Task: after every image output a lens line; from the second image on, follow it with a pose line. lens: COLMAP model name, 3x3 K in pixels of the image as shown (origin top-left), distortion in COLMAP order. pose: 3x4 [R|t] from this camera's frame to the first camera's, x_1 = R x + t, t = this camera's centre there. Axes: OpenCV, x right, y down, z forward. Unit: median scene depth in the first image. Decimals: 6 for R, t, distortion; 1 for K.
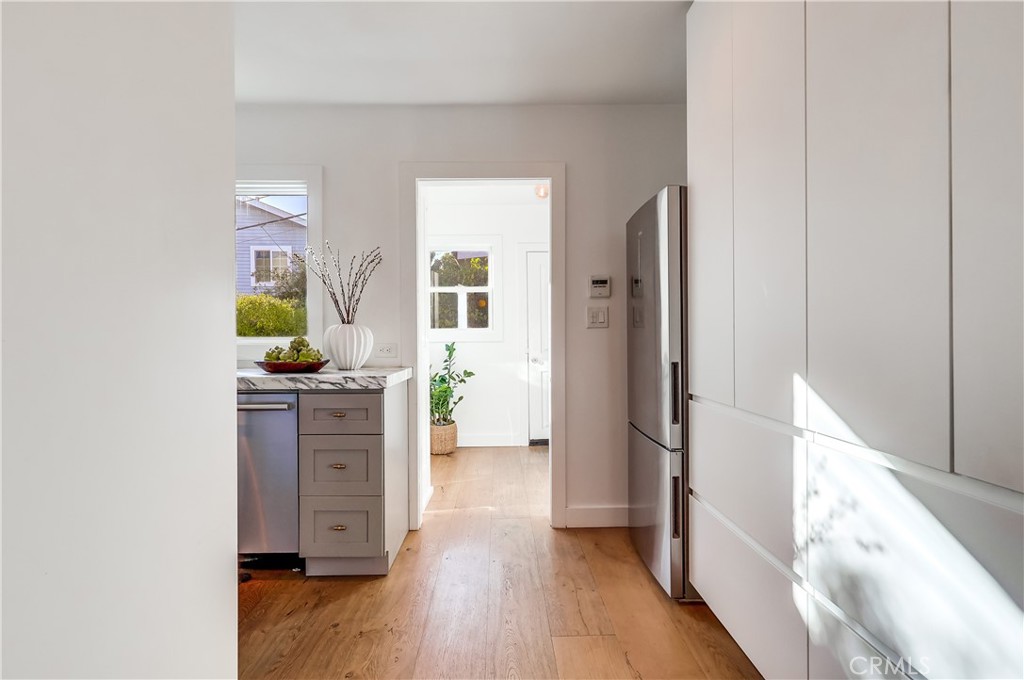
lens RADIAL K [[493.1, 0, 507.8], [0, 493.1, 335.2], [0, 0, 1]] dist [0.001605, -0.001906]
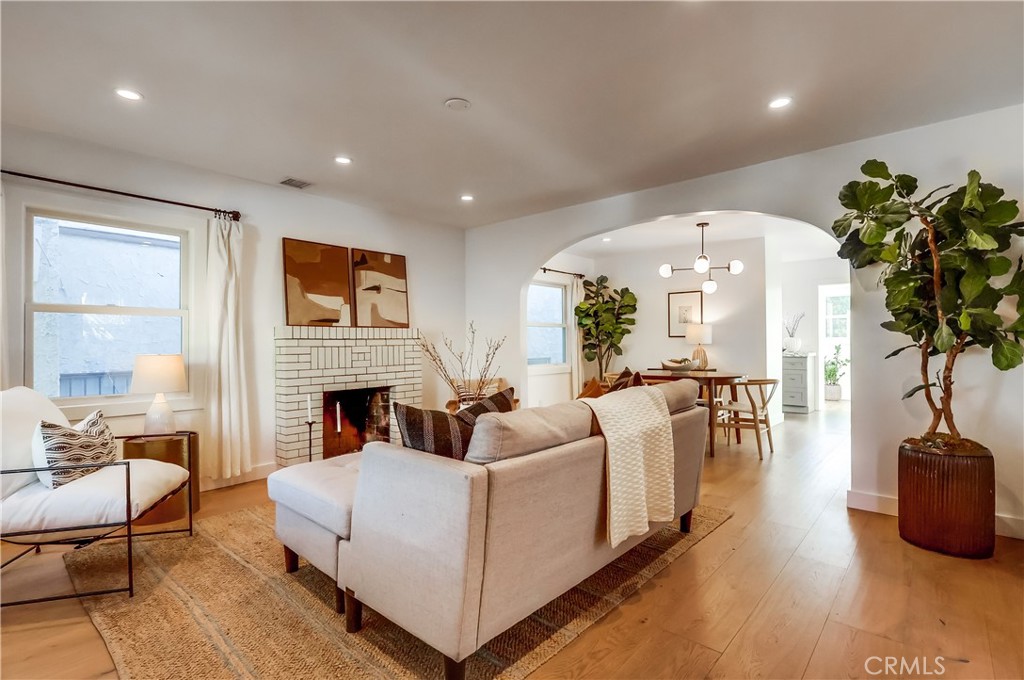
lens RADIAL K [[493.1, 0, 512.4], [0, 493.1, 343.6], [0, 0, 1]] dist [0.001605, -0.001906]
pose [[0.743982, 0.004323, -0.668186, 0.227991], [0.002047, 0.999960, 0.008748, -0.008304], [0.668196, -0.007876, 0.743943, -1.295218]]
